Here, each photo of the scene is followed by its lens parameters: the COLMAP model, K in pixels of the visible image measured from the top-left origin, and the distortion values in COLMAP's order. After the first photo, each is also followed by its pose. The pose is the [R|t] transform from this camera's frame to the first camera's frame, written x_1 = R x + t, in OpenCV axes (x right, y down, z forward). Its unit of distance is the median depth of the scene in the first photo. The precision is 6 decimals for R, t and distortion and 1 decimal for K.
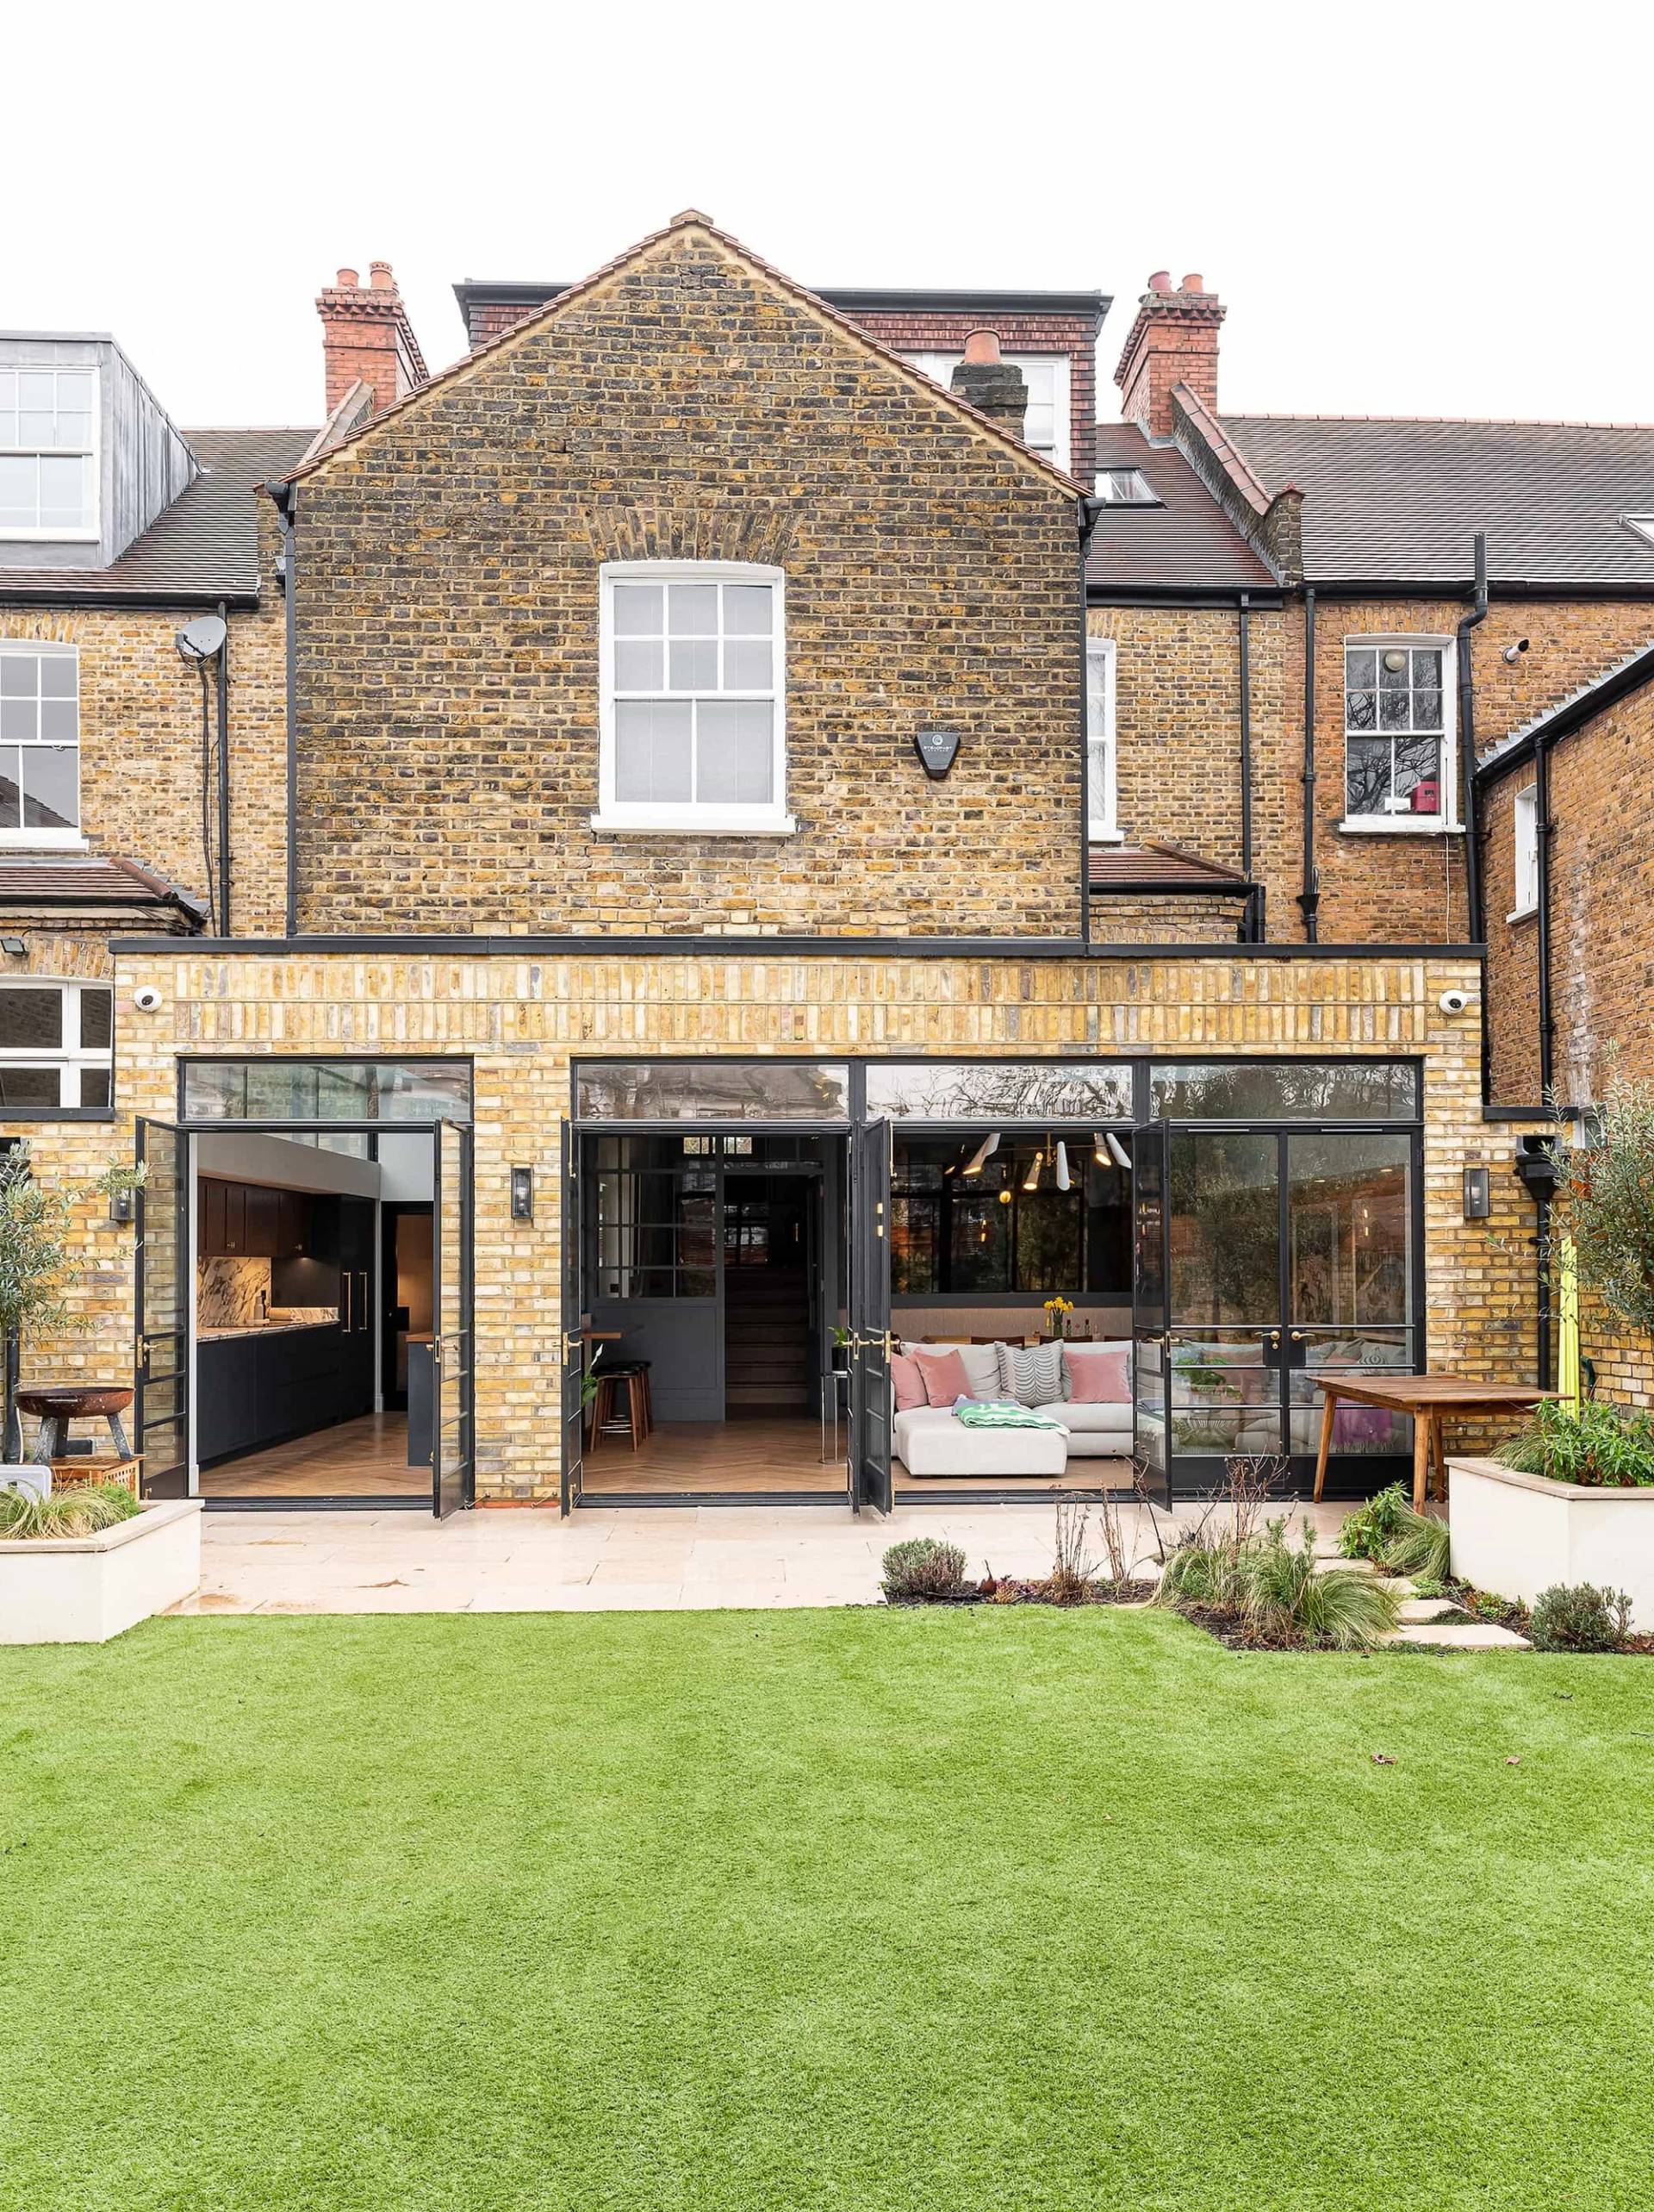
lens RADIAL K [[1773.3, 0, 834.9], [0, 1773.3, 1243.9], [0, 0, 1]] dist [0.004325, 0.000691]
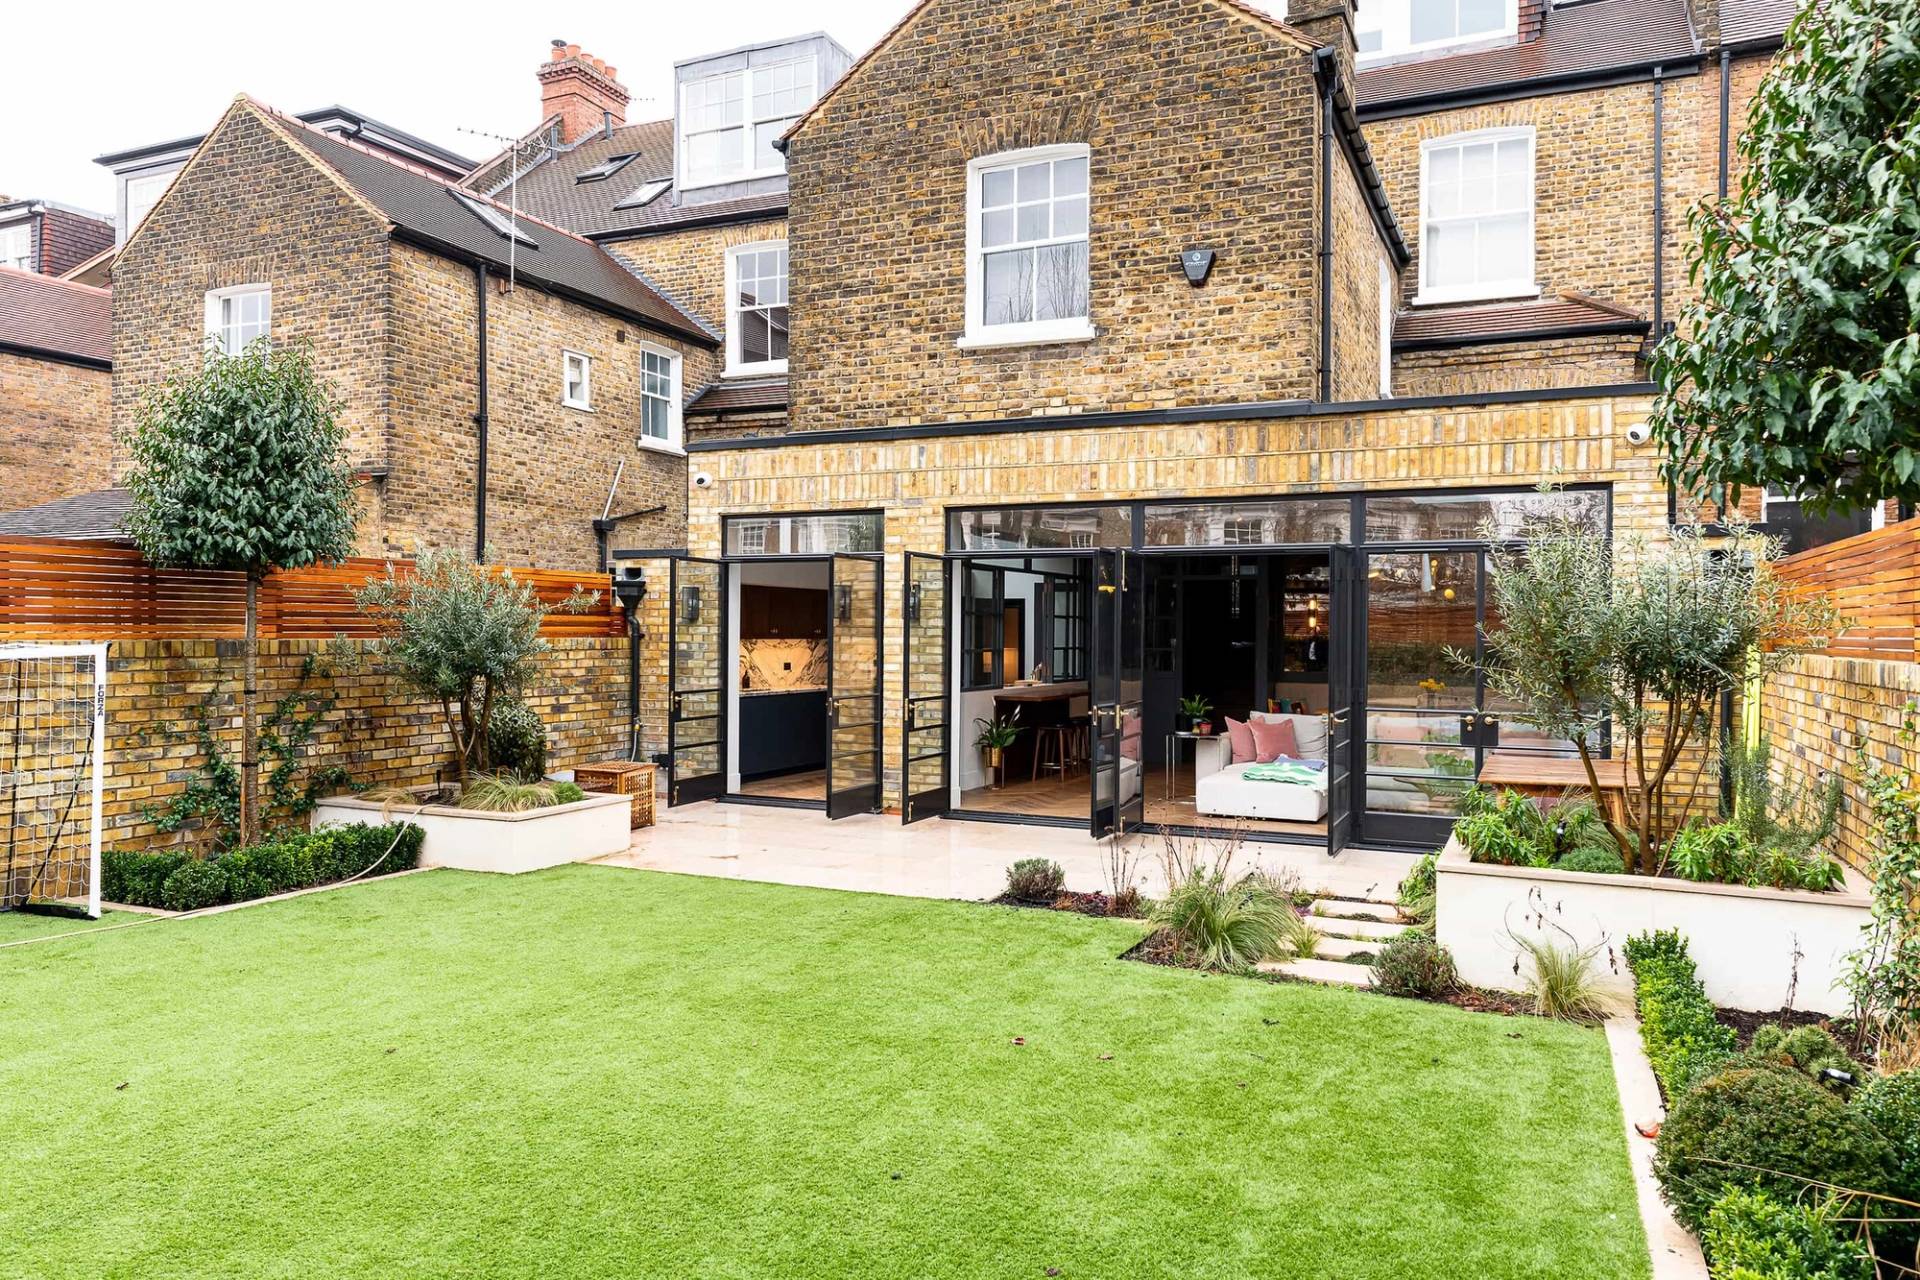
lens RADIAL K [[1341.2, 0, 956.4], [0, 1341.2, 637.7], [0, 0, 1]] dist [-0.003186, -0.000539]
pose [[0.888198, 0.012803, -0.459282, 0.359645], [-0.004394, 0.999803, 0.019374, -0.020020], [0.459440, -0.015189, 0.888079, 0.030693]]
